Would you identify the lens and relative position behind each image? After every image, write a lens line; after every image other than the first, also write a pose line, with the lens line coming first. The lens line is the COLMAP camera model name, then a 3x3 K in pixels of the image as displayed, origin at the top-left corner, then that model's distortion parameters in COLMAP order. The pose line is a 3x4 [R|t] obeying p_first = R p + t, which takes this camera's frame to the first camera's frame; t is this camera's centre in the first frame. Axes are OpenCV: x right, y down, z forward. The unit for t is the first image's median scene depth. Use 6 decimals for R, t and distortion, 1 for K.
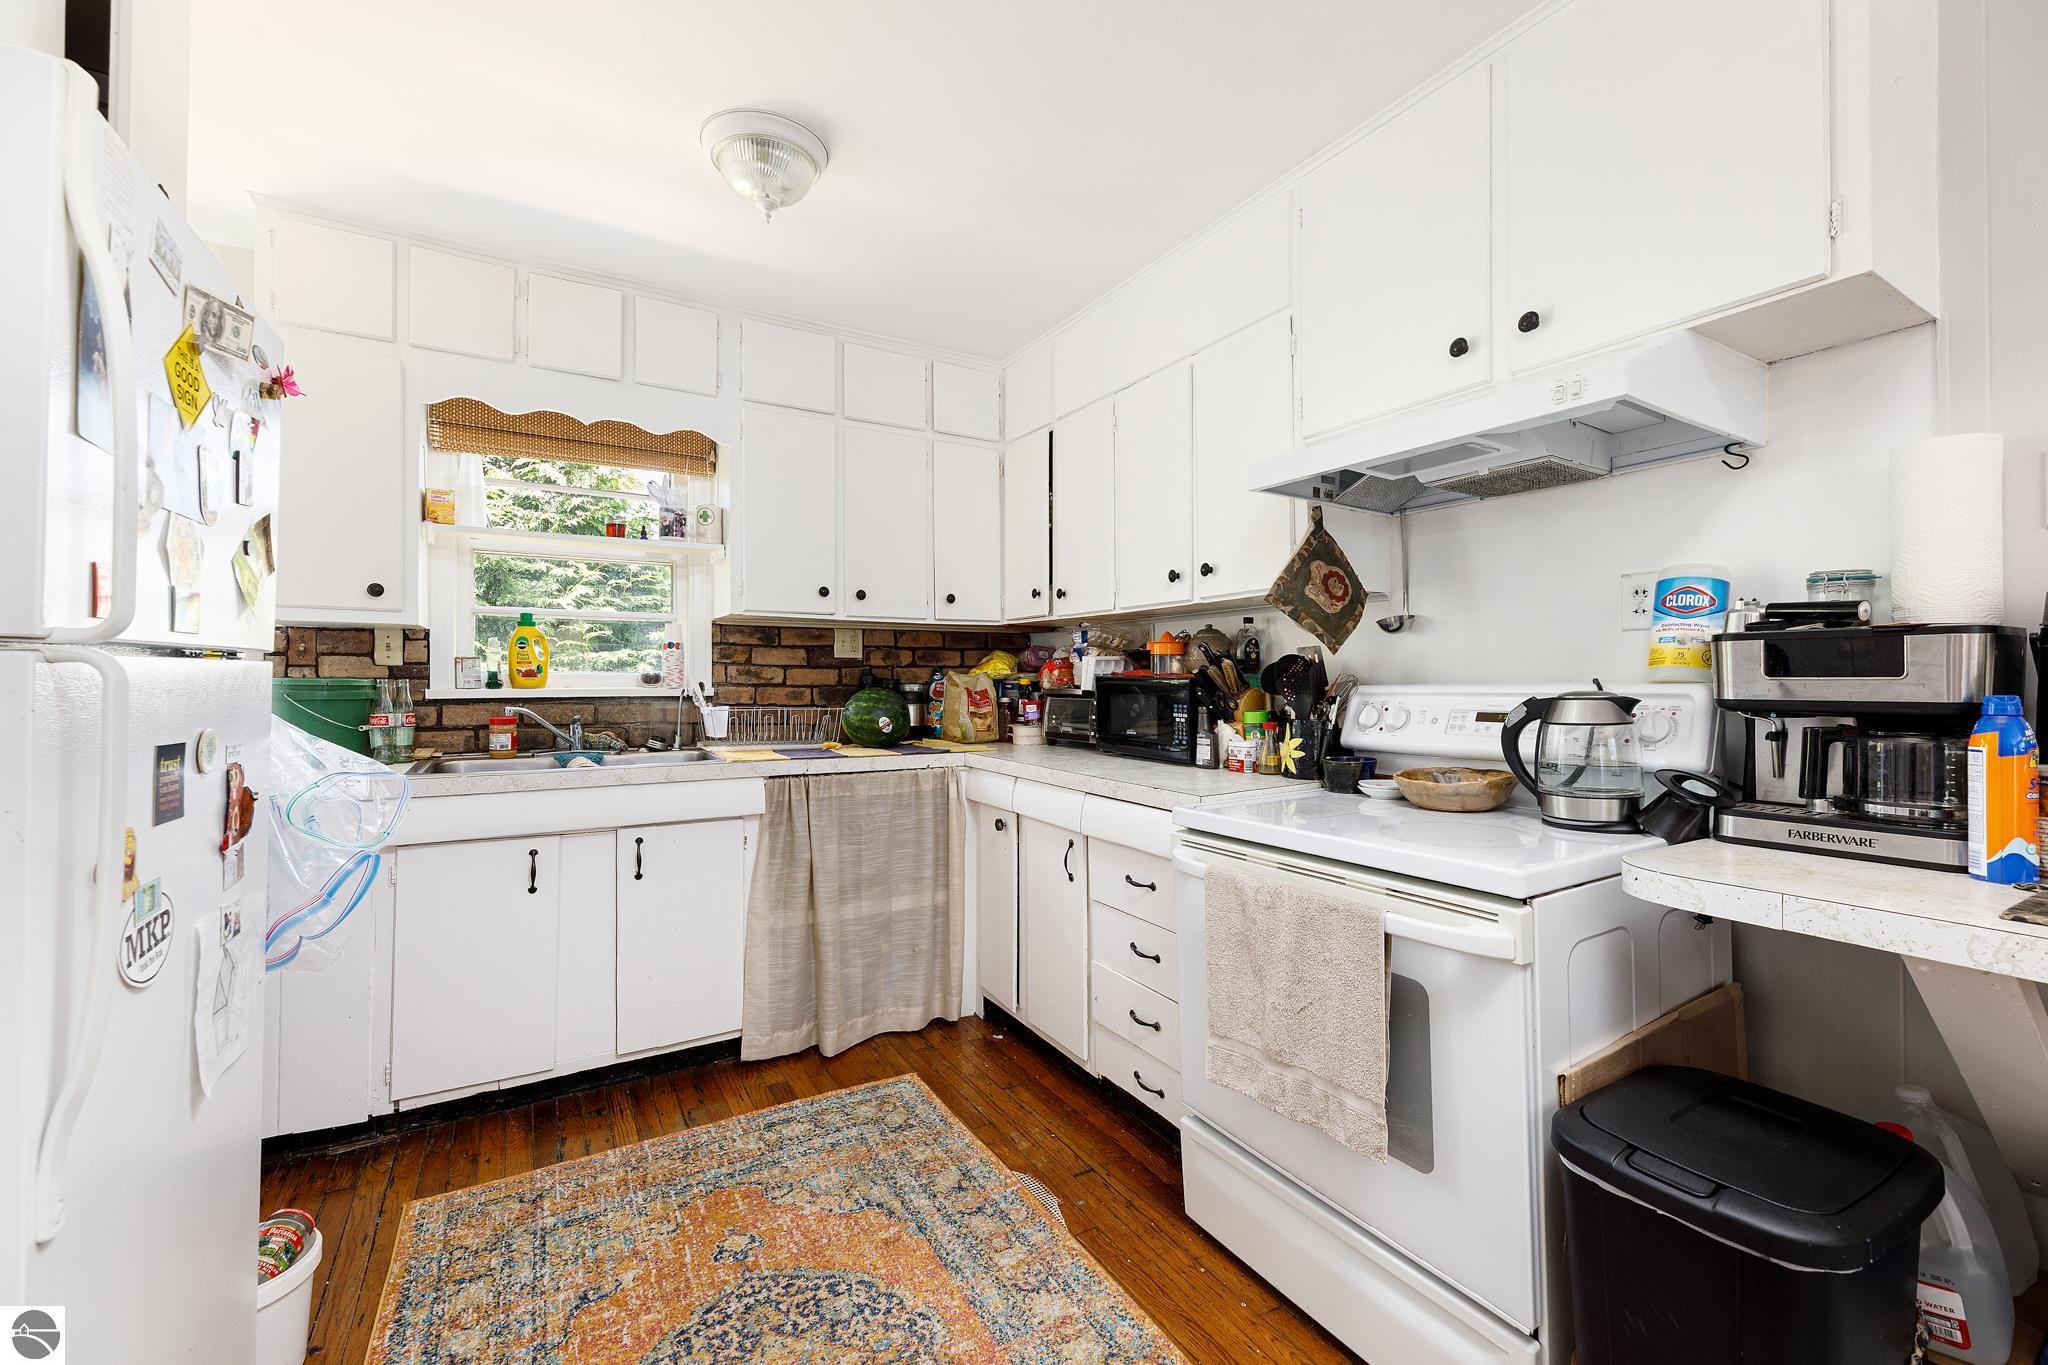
lens RADIAL K [[843.9, 0, 1033.7], [0, 843.9, 678.8], [0, 0, 1]] dist [-0.001130, -0.000493]
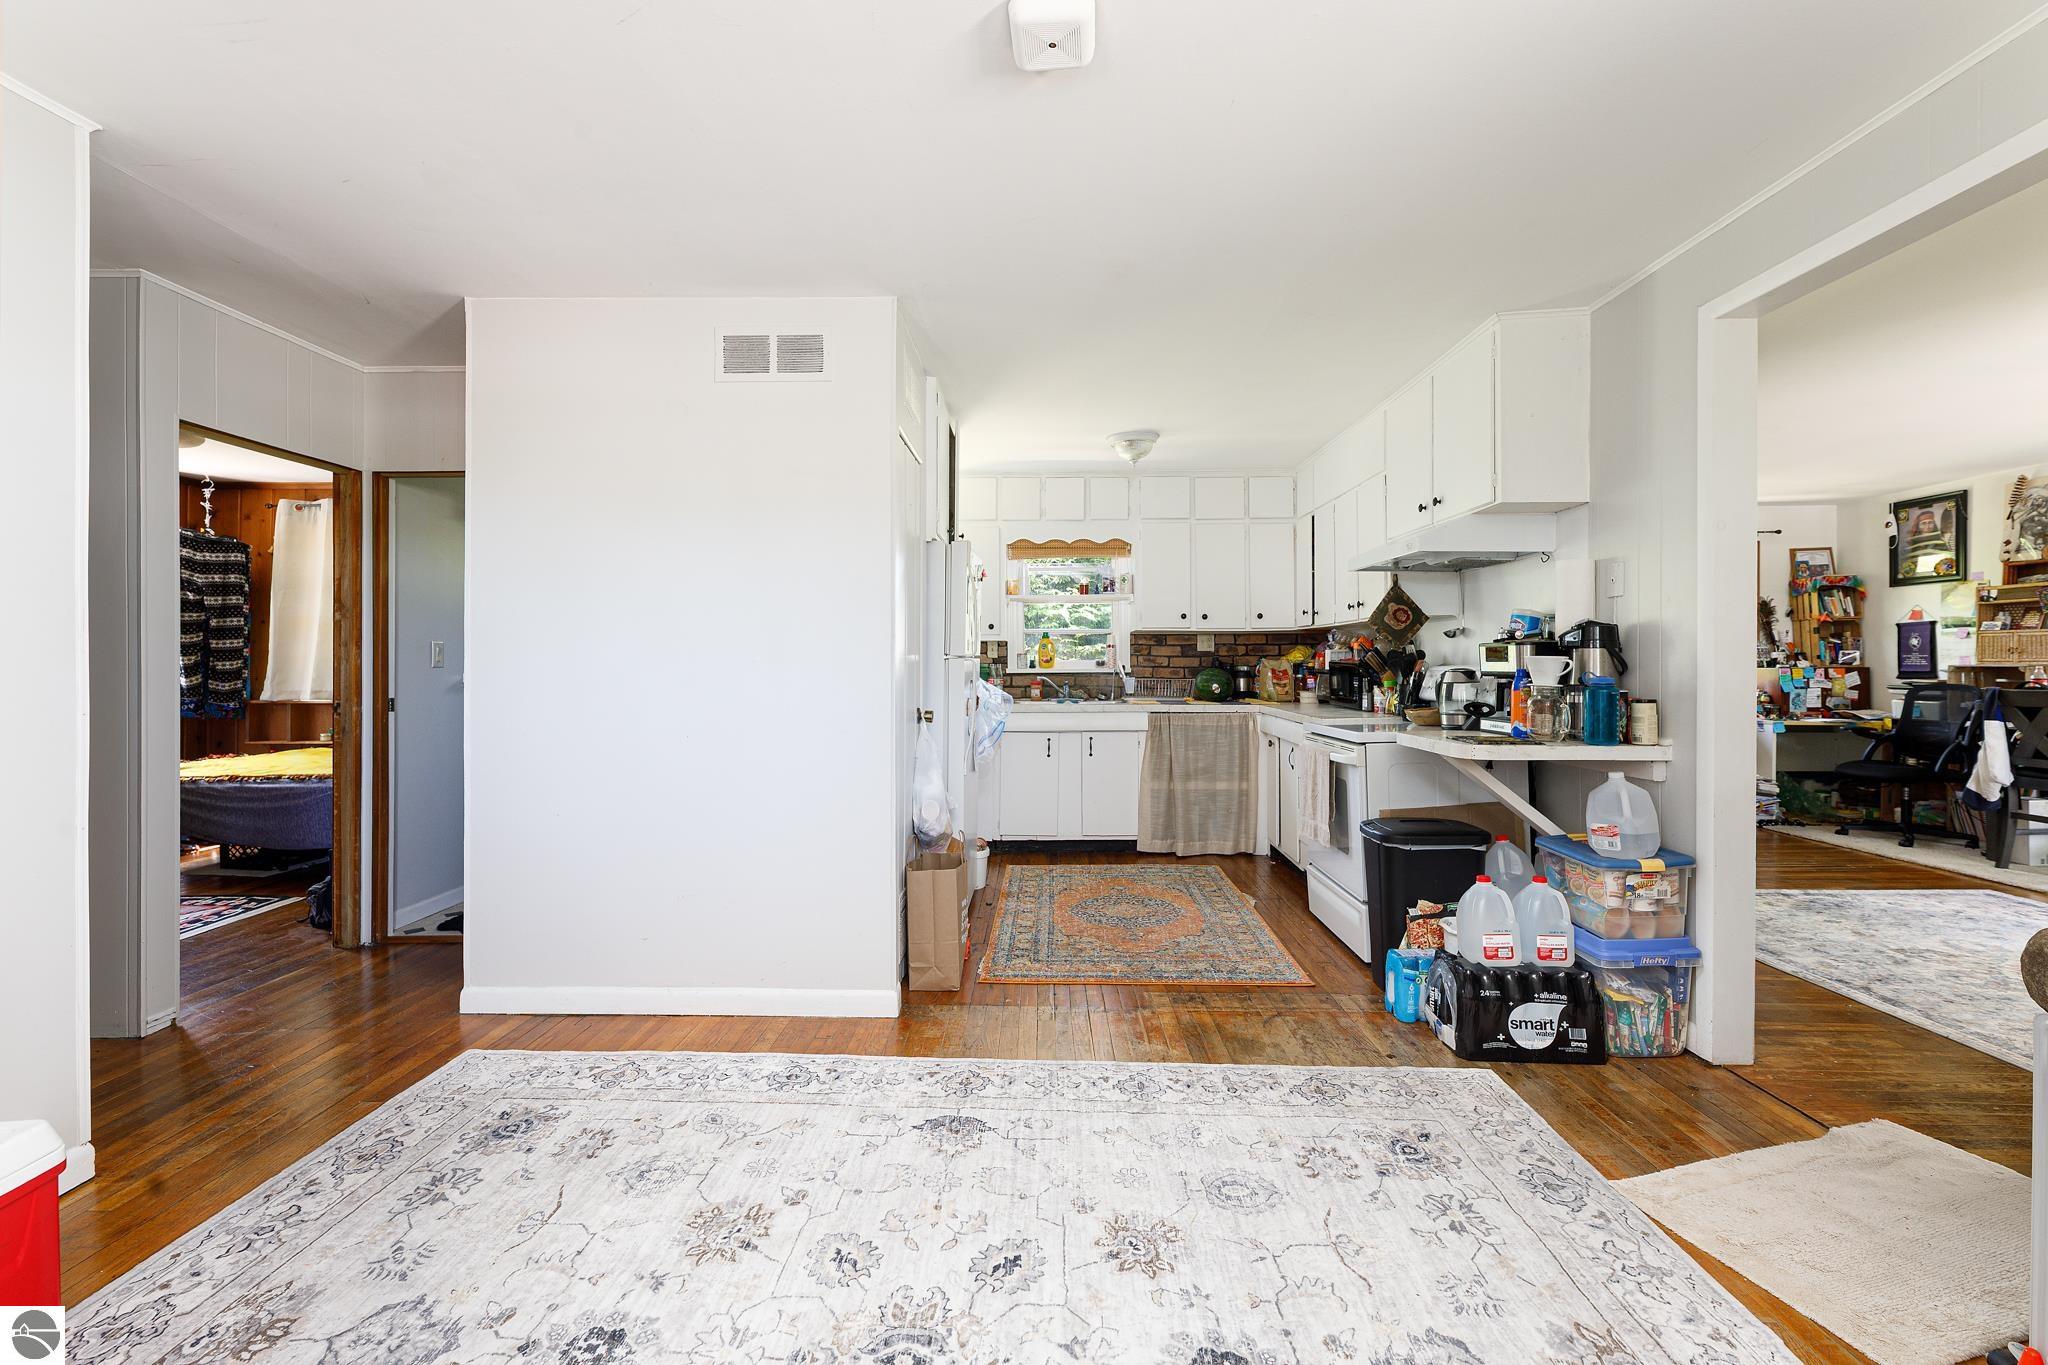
lens RADIAL K [[893.0, 0, 1024.0], [0, 893.0, 682.5], [0, 0, 1]] dist [0.000017, -0.000002]
pose [[0.846135, 0.008775, -0.532897, 0.513126], [0.002883, 0.999774, 0.021041, -0.000139], [0.532961, -0.019340, 0.845919, -0.867659]]
